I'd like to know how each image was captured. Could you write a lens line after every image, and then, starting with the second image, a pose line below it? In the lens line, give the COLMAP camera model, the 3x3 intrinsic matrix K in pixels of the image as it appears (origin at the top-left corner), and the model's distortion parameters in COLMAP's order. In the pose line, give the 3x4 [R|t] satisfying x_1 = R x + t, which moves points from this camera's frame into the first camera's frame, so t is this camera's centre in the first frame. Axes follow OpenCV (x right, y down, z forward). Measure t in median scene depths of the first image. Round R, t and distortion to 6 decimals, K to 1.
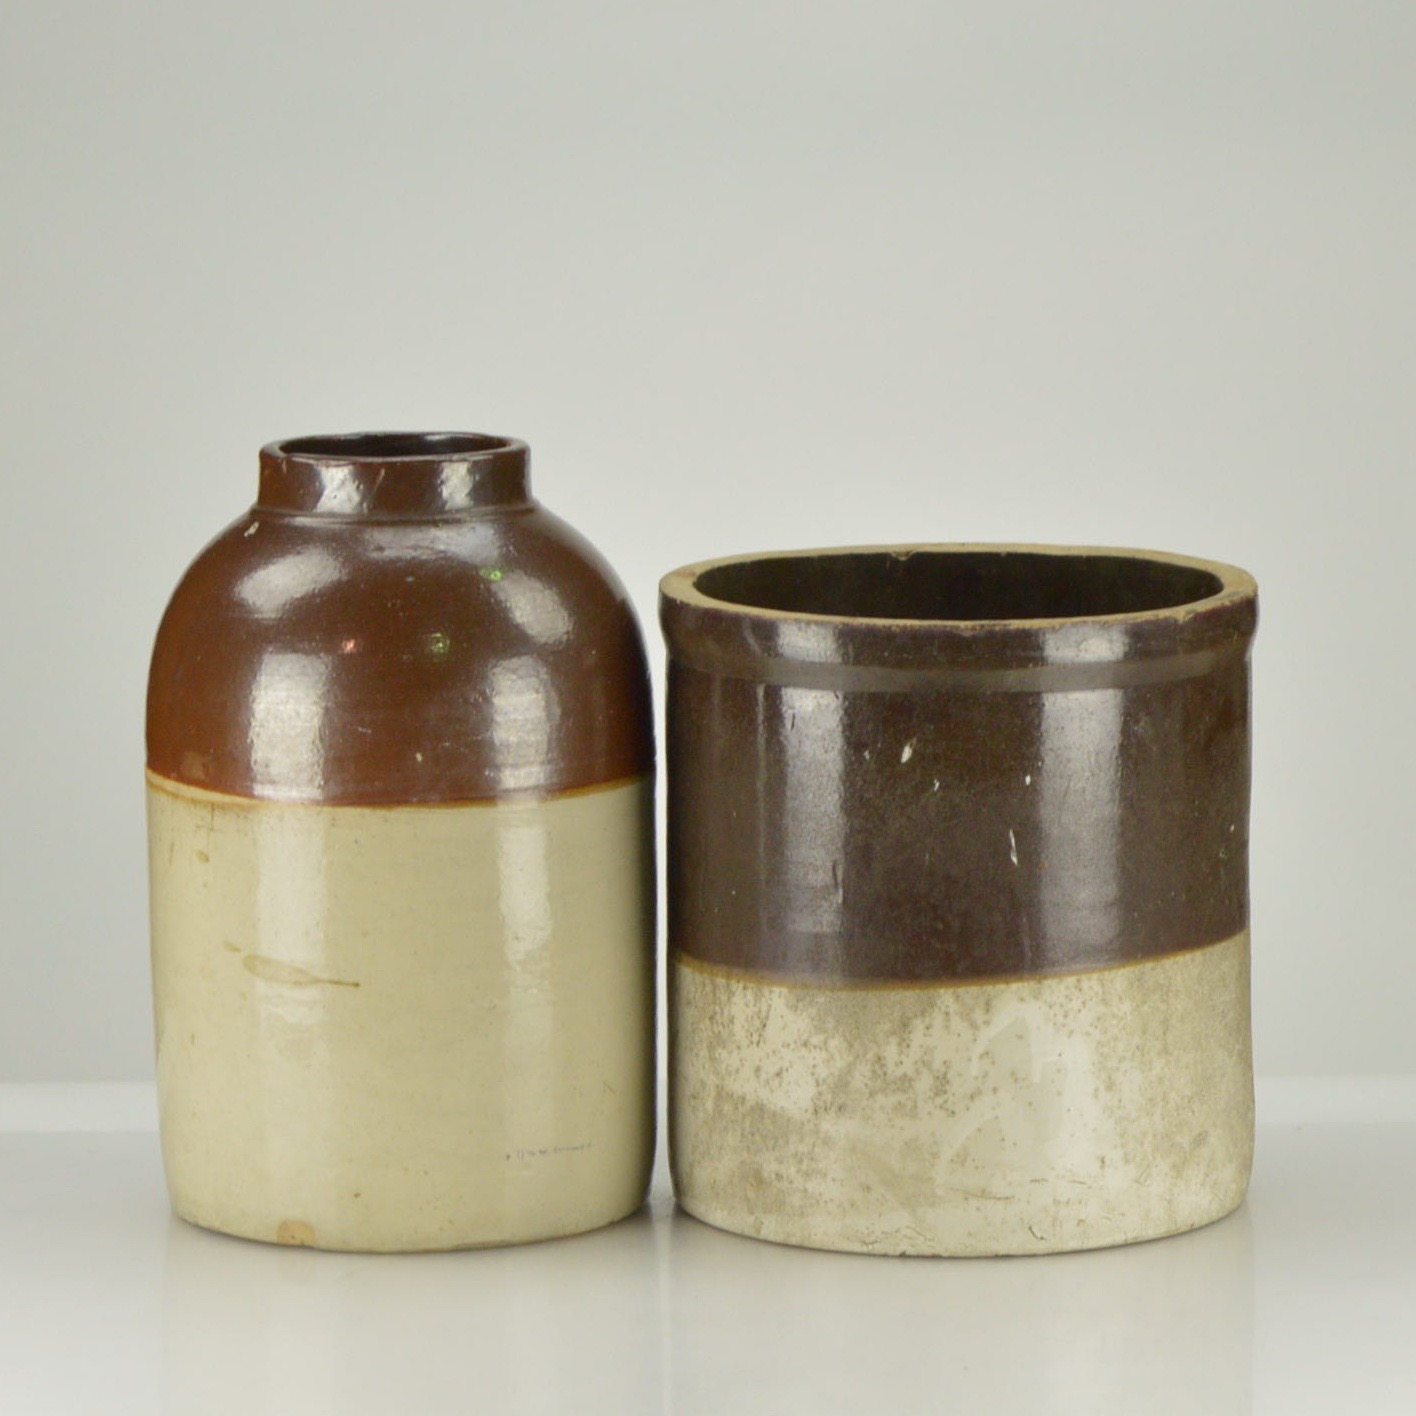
lens RADIAL K [[5384.0, 0, 706.8], [0, 5384.0, 709.5], [0, 0, 1]] dist [-0.140916, 0.000000]
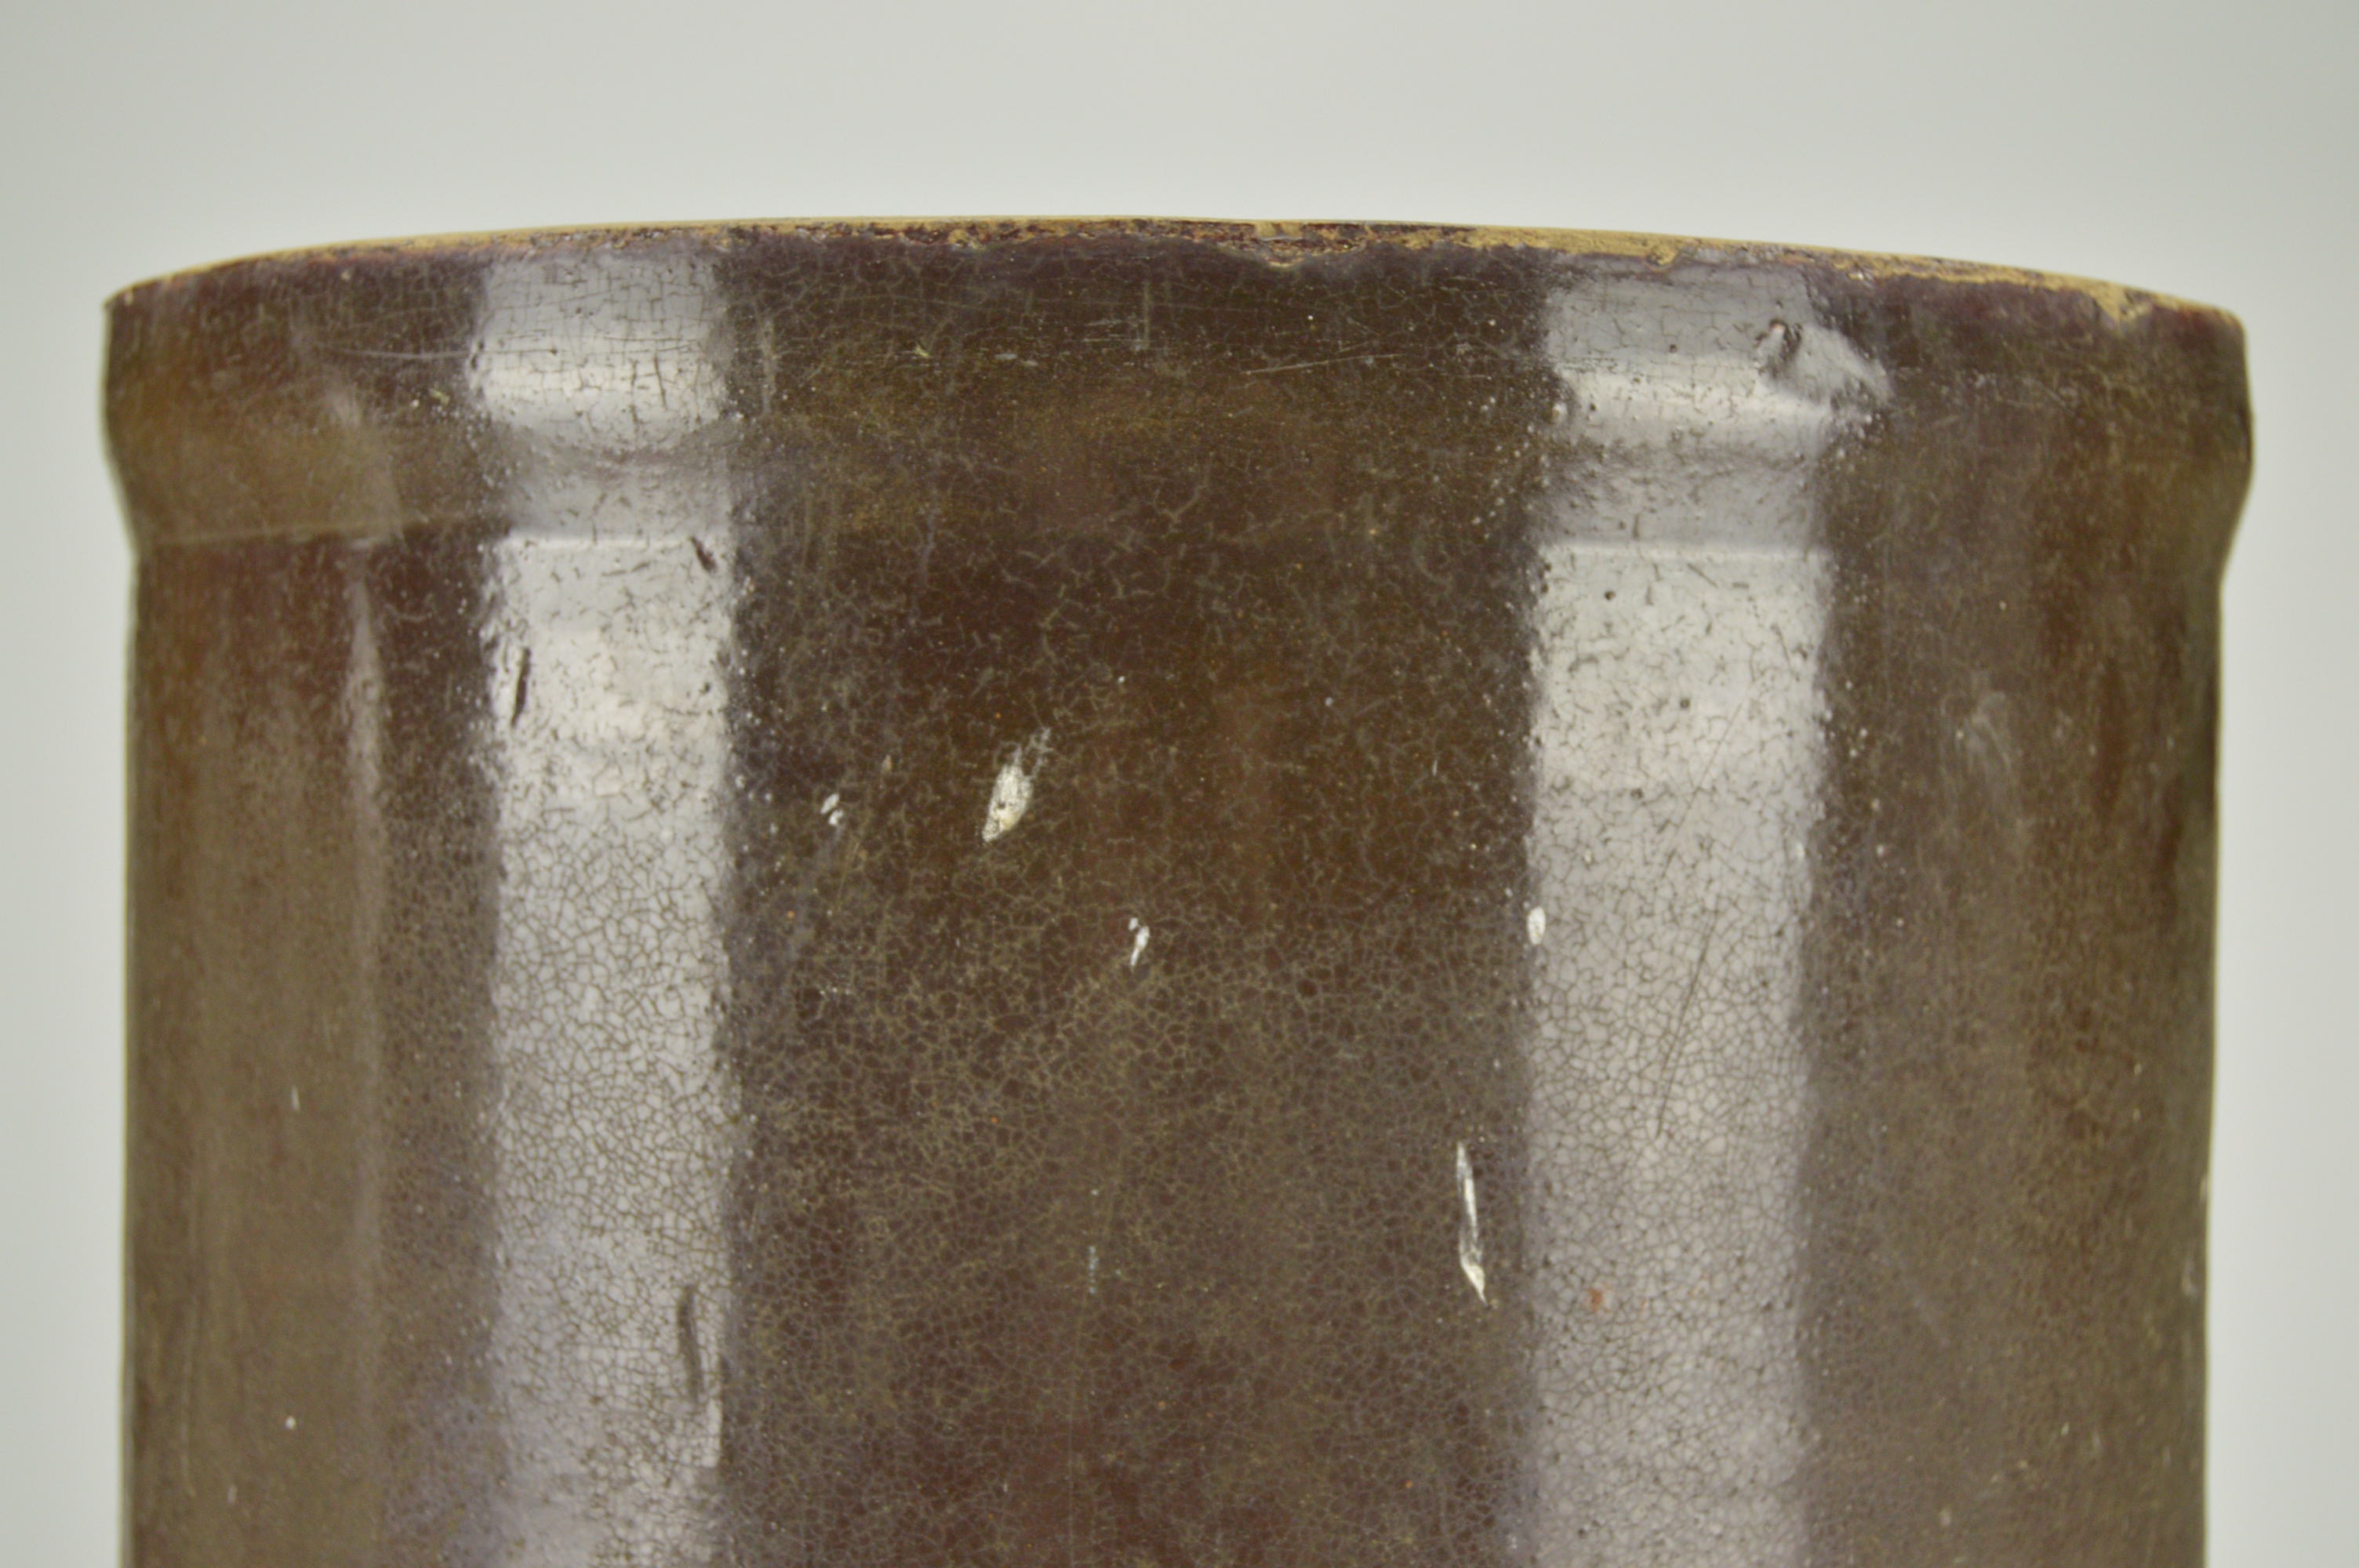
lens RADIAL K [[4351.9, 0, 1189.1], [0, 4351.9, 782.4], [0, 0, 1]] dist [0.001794, 0.000000]
pose [[0.995774, 0.015266, 0.090555, 0.027754], [-0.004492, 0.993002, -0.118014, 0.028657], [-0.091722, 0.117109, 0.988874, 0.807663]]
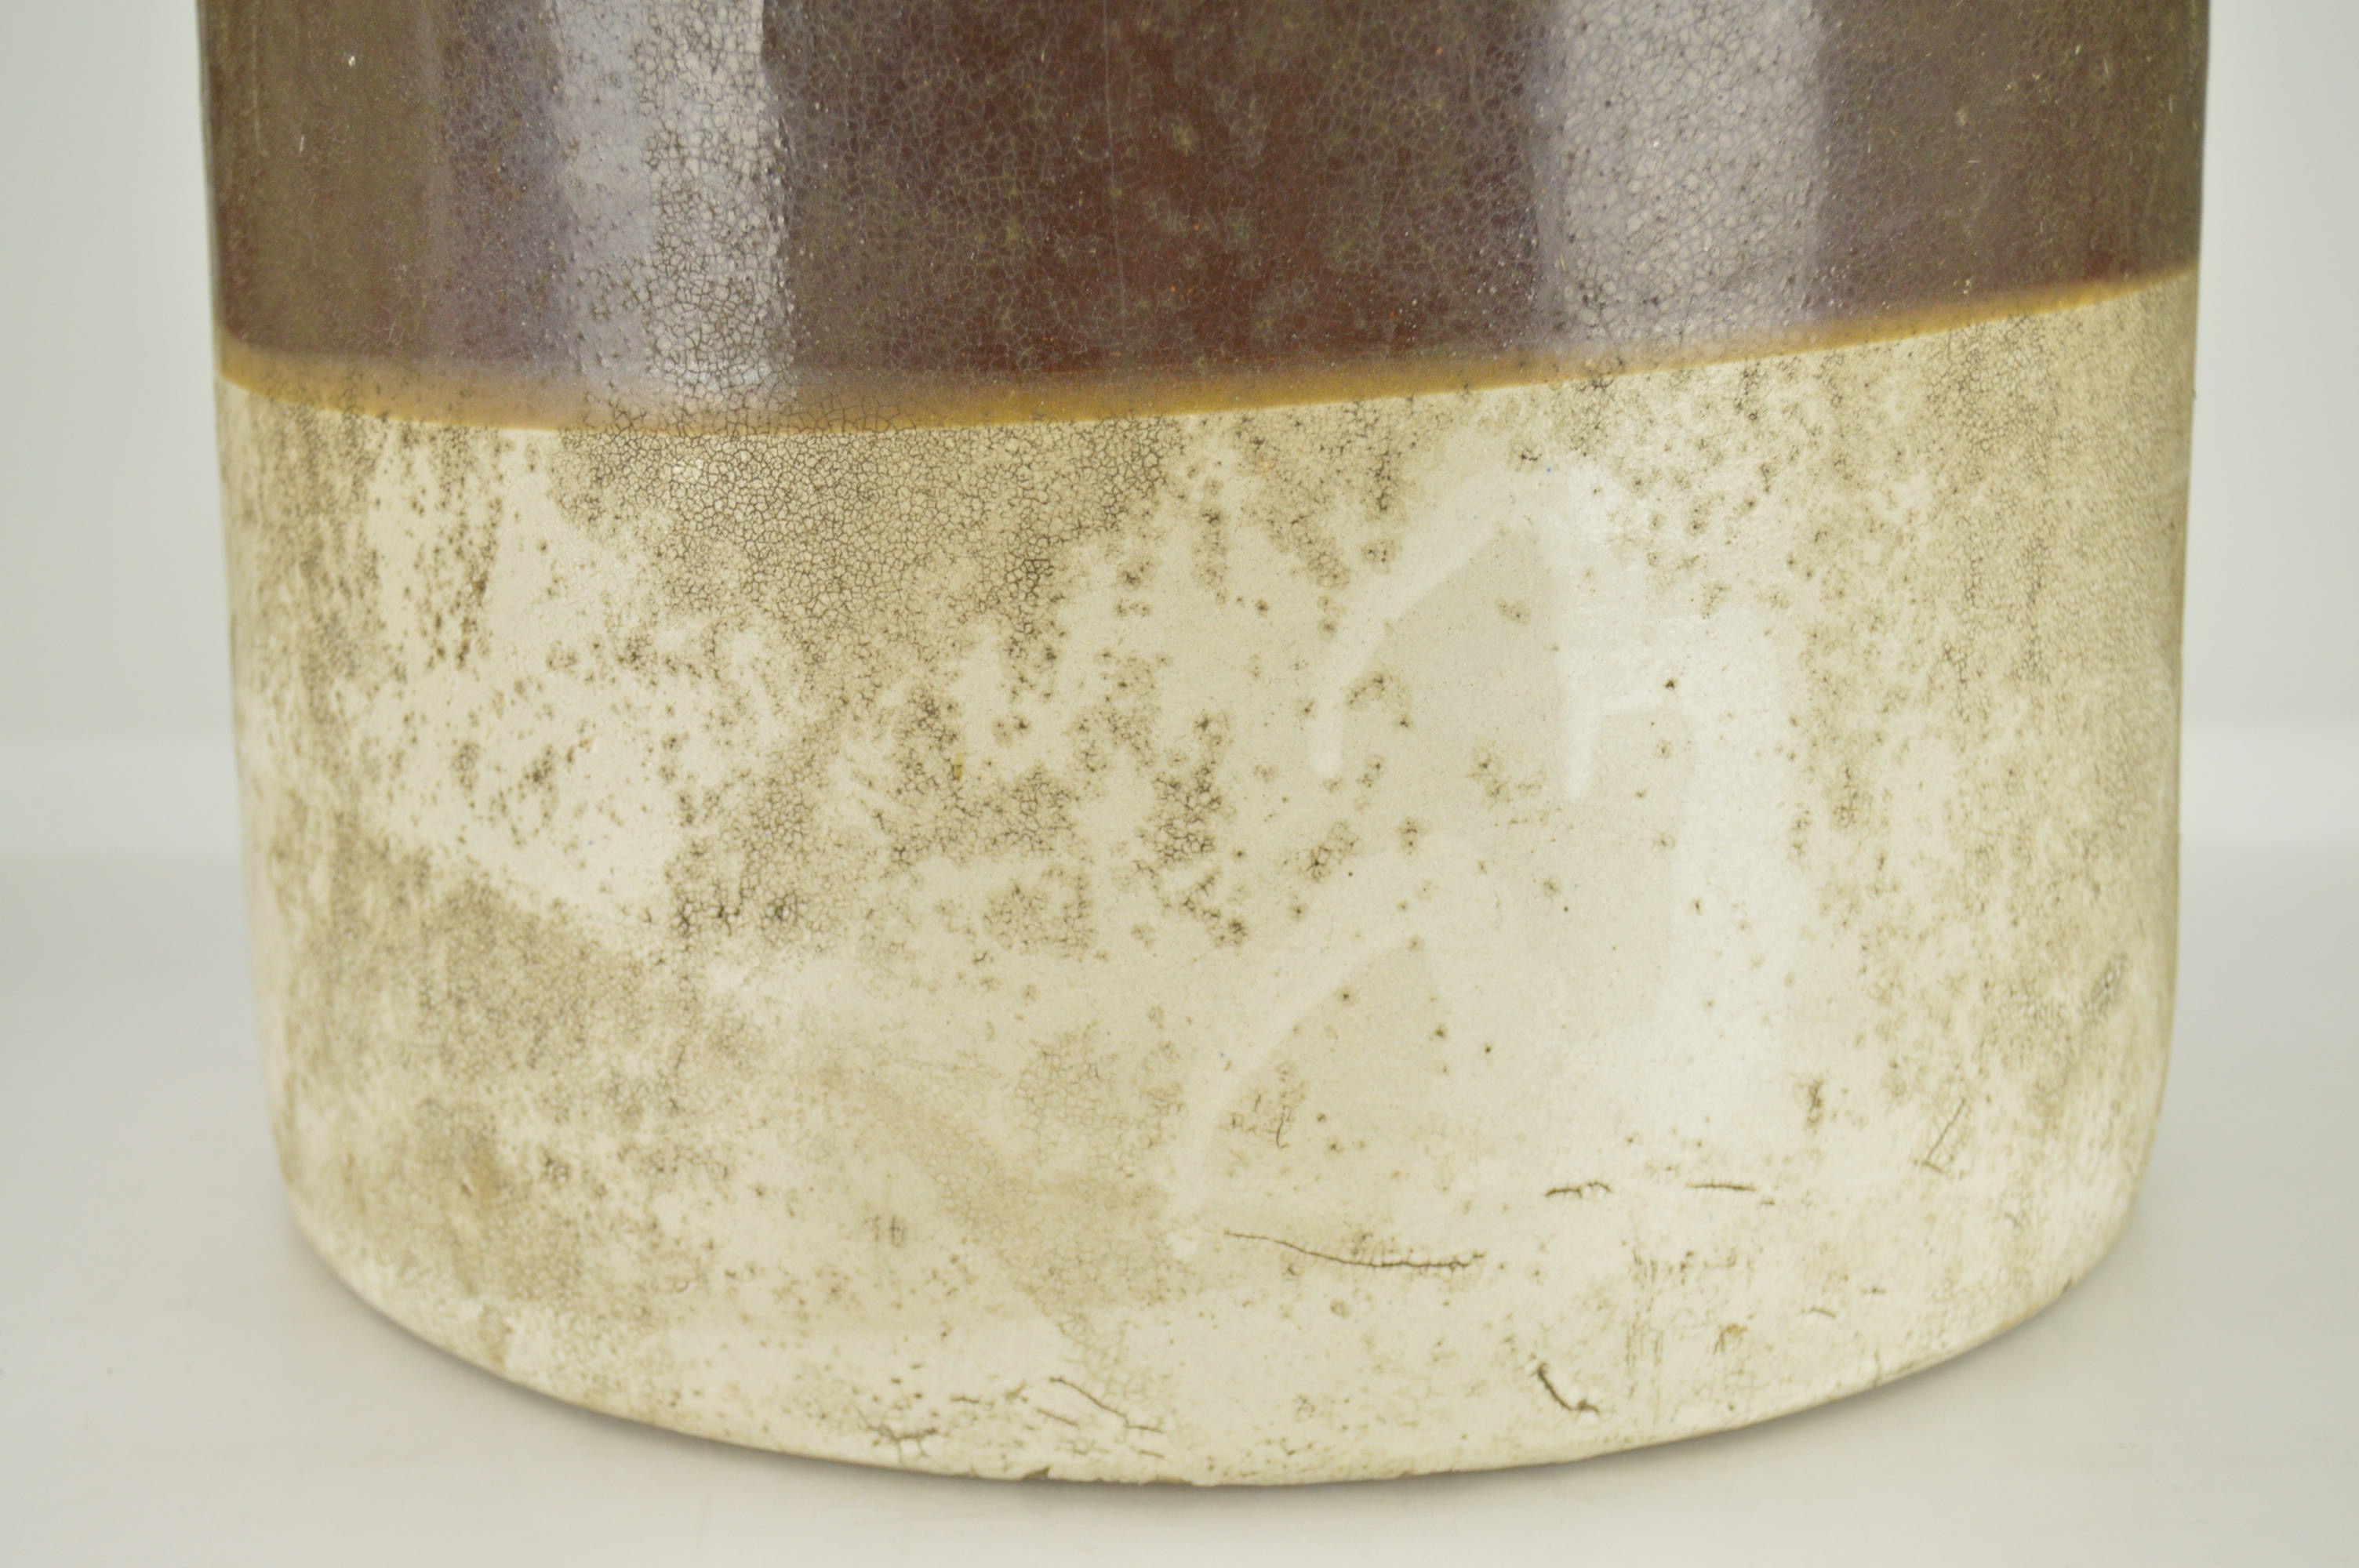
lens RADIAL K [[3902.1, 0, 1174.2], [0, 3902.1, 786.1], [0, 0, 1]] dist [-0.042246, 0.000000]
pose [[0.997024, -0.015036, 0.075611, 0.029615], [0.008168, 0.995878, 0.090332, 0.052514], [-0.076658, -0.089445, 0.993037, 0.823784]]
